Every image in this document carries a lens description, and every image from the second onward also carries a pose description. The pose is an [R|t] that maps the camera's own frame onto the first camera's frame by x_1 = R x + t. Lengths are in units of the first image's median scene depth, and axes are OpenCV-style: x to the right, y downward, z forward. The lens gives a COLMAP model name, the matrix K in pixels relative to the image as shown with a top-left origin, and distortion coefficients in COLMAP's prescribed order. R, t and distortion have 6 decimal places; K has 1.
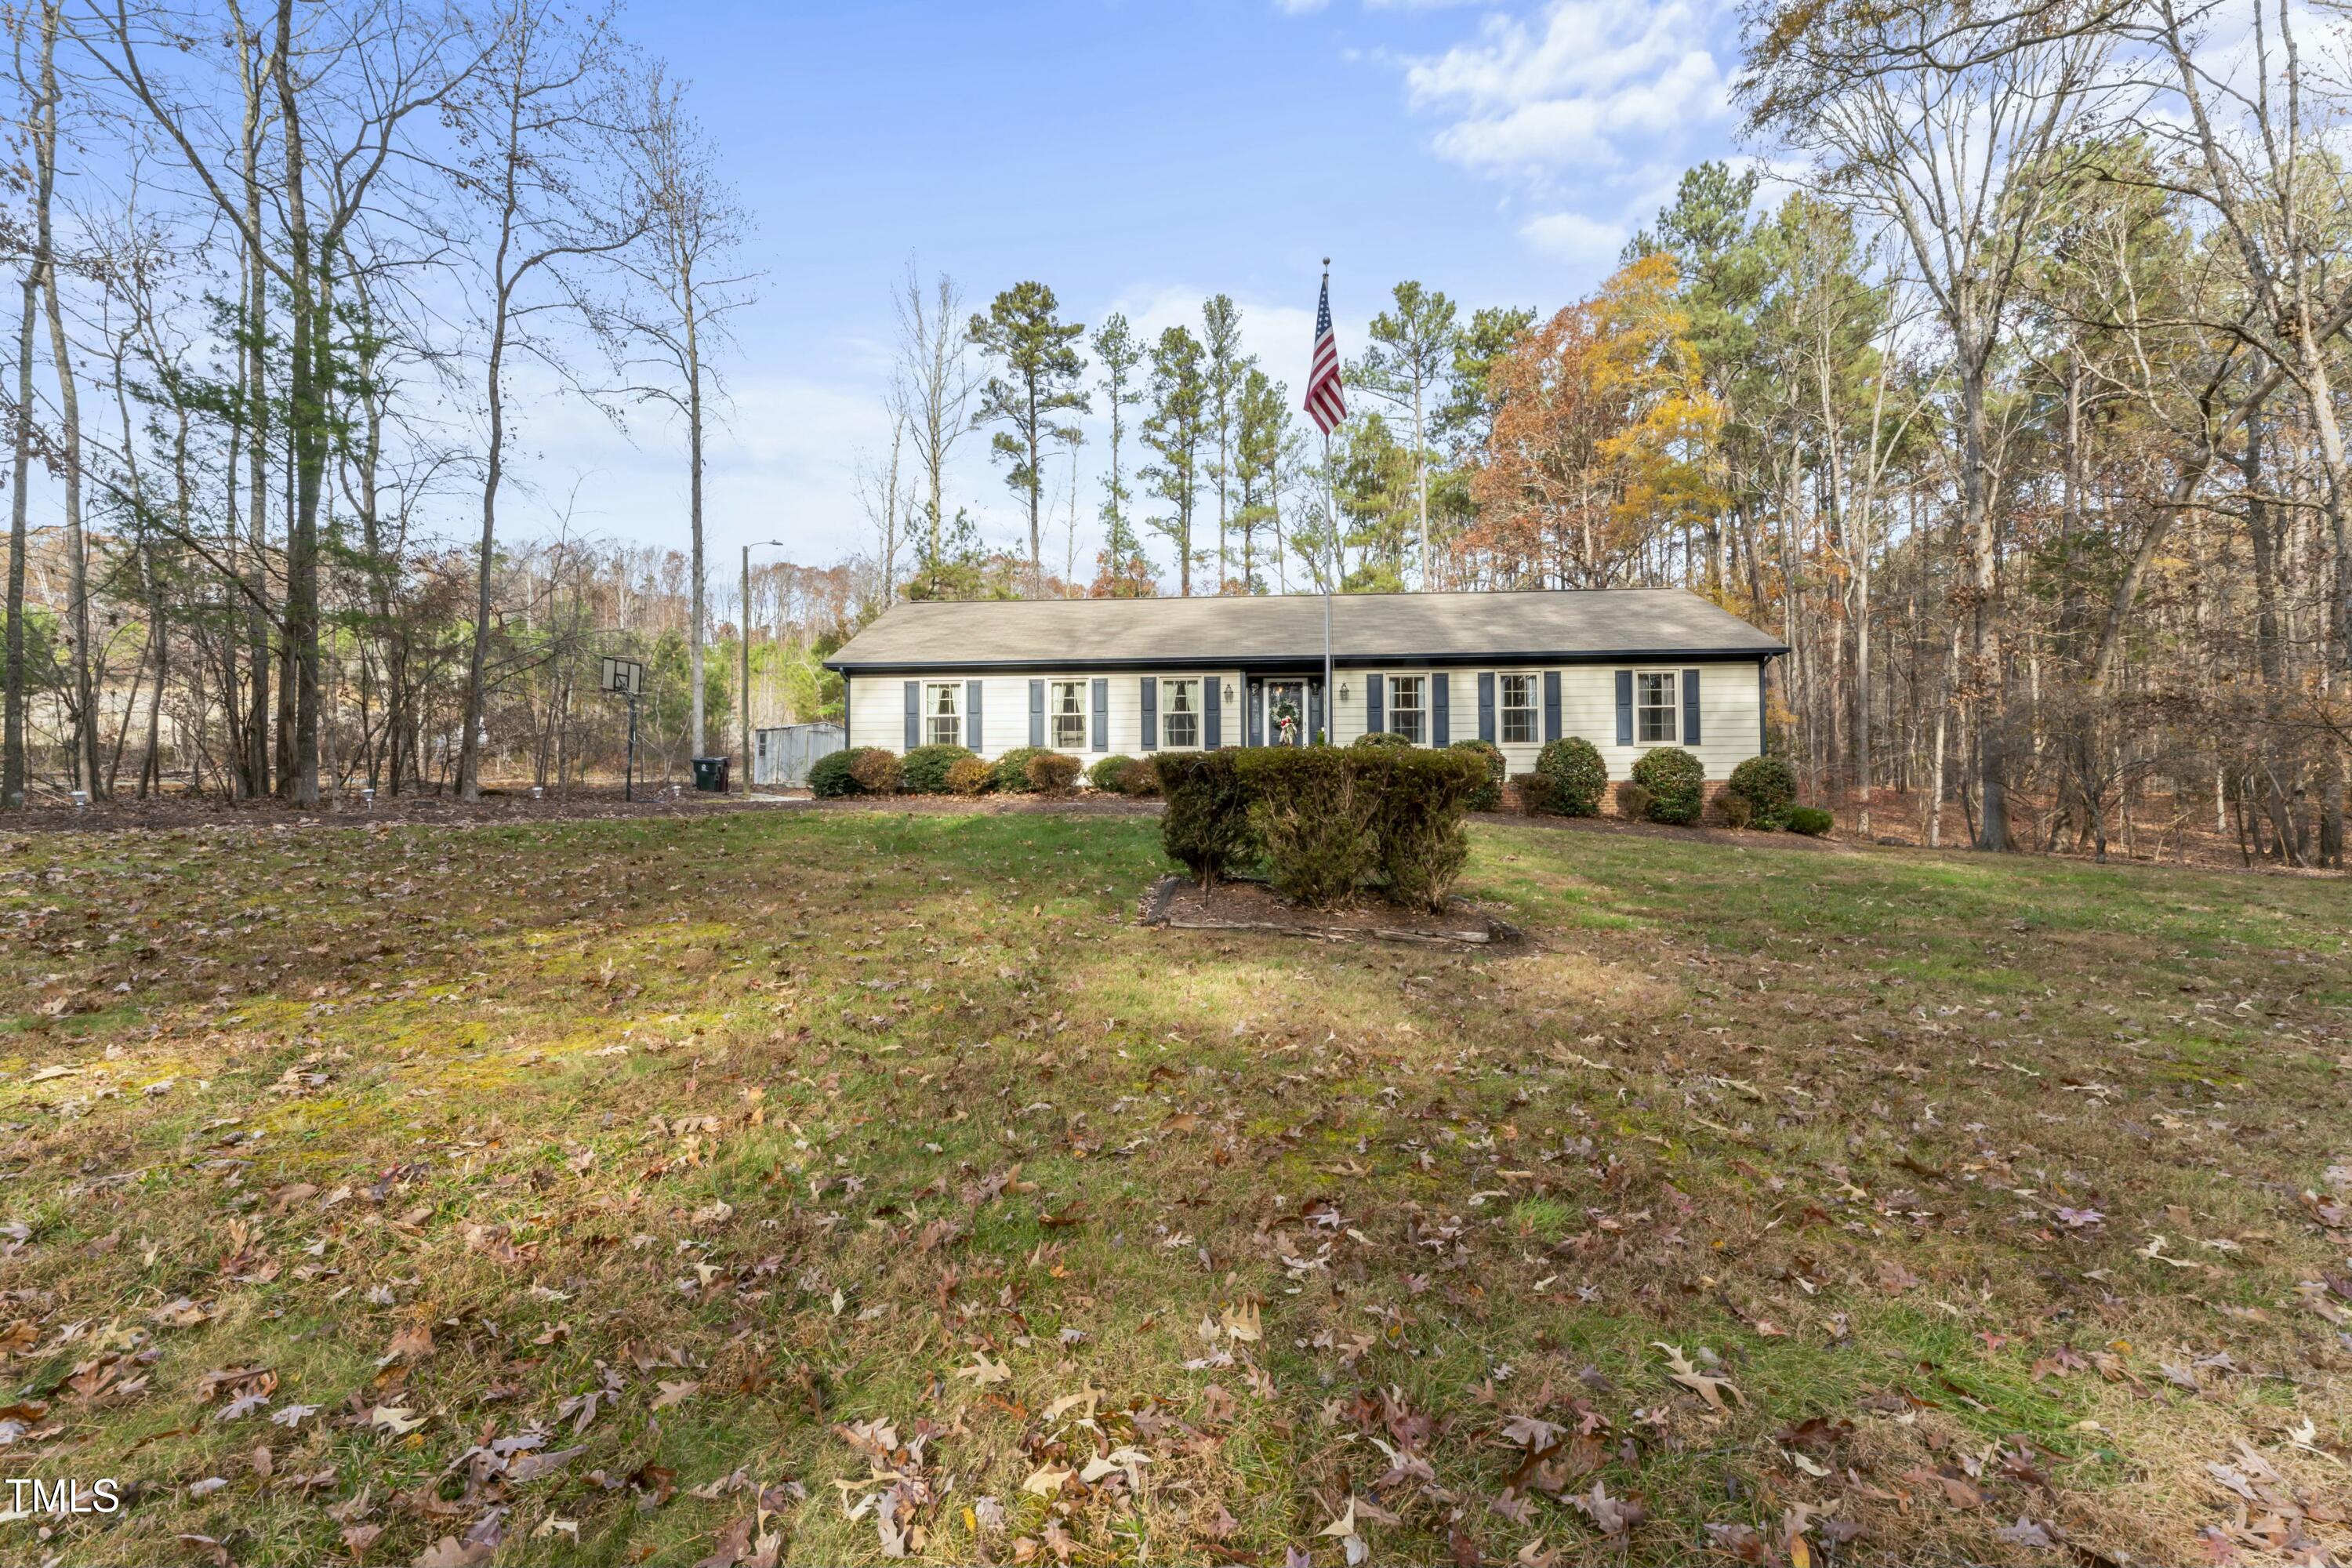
lens RADIAL K [[1020.4, 0, 1182.8], [0, 1020.4, 794.4], [0, 0, 1]] dist [0.001612, -0.000110]
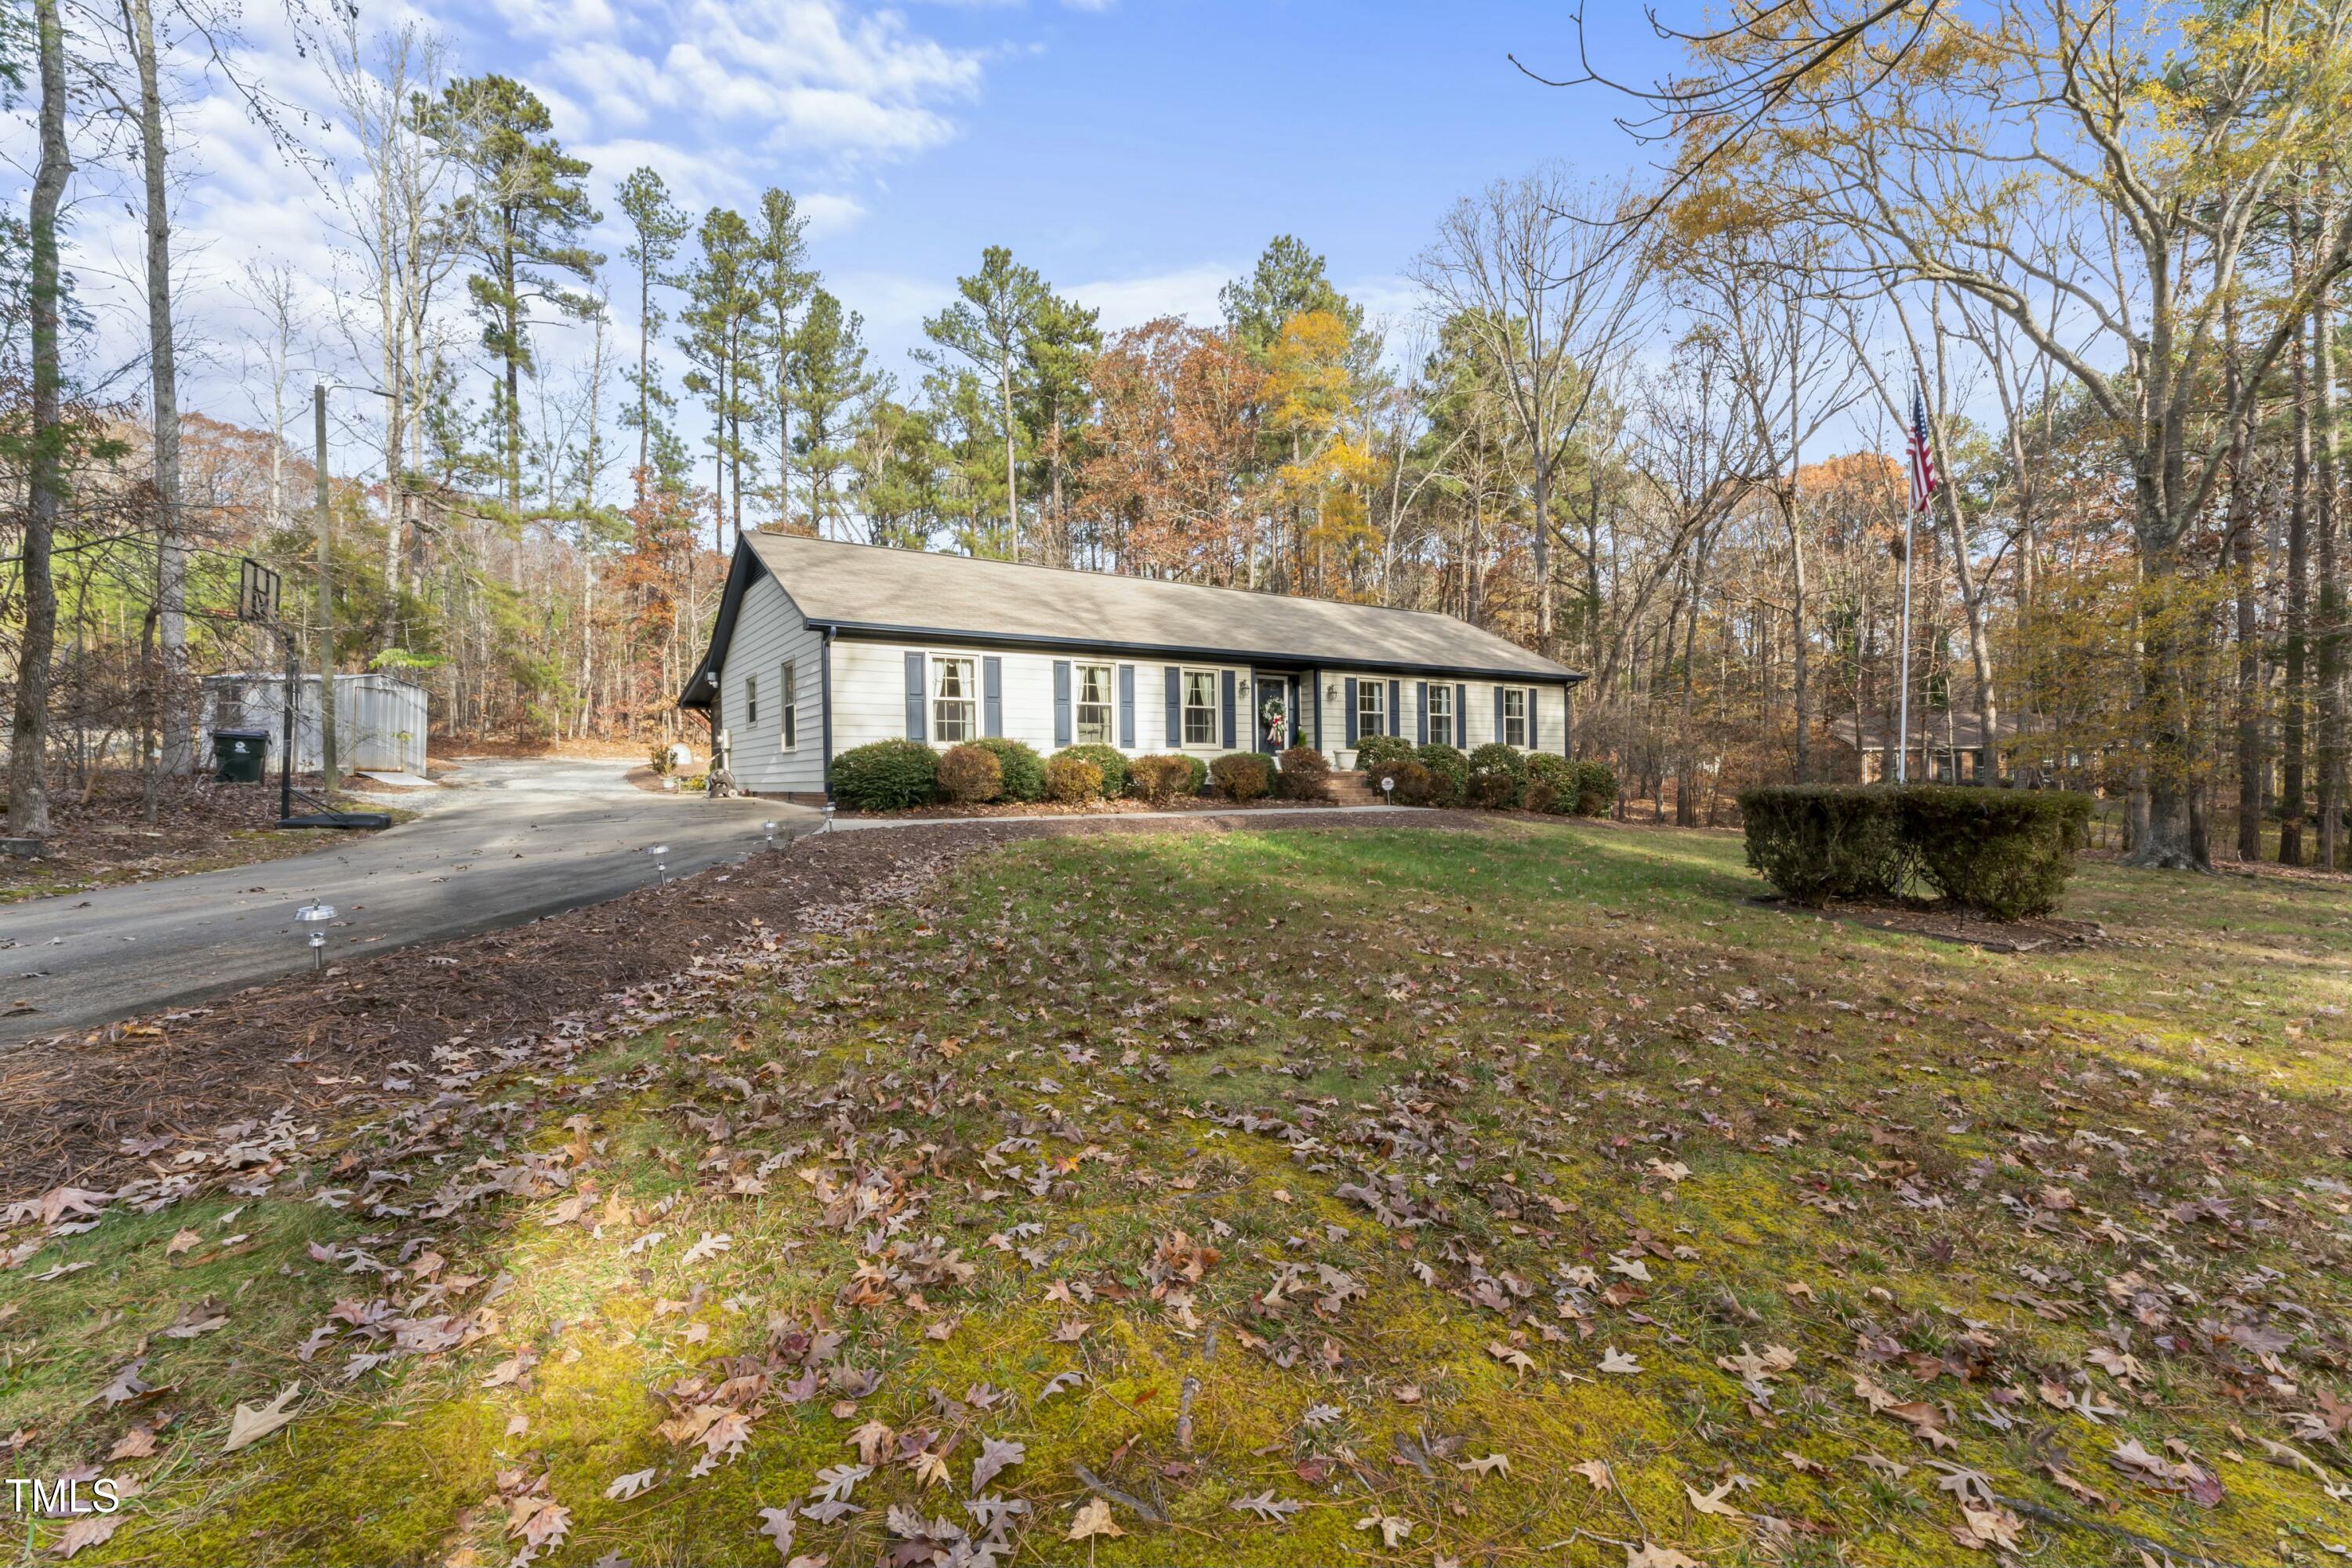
lens RADIAL K [[1020.4, 0, 1174.3], [0, 1020.4, 781.7], [0, 0, 1]] dist [0.001612, -0.000110]
pose [[0.787118, -0.006726, 0.616766, -0.583279], [-0.006340, 0.999800, 0.018994, -0.030412], [-0.616770, -0.018861, 0.786917, 0.289006]]
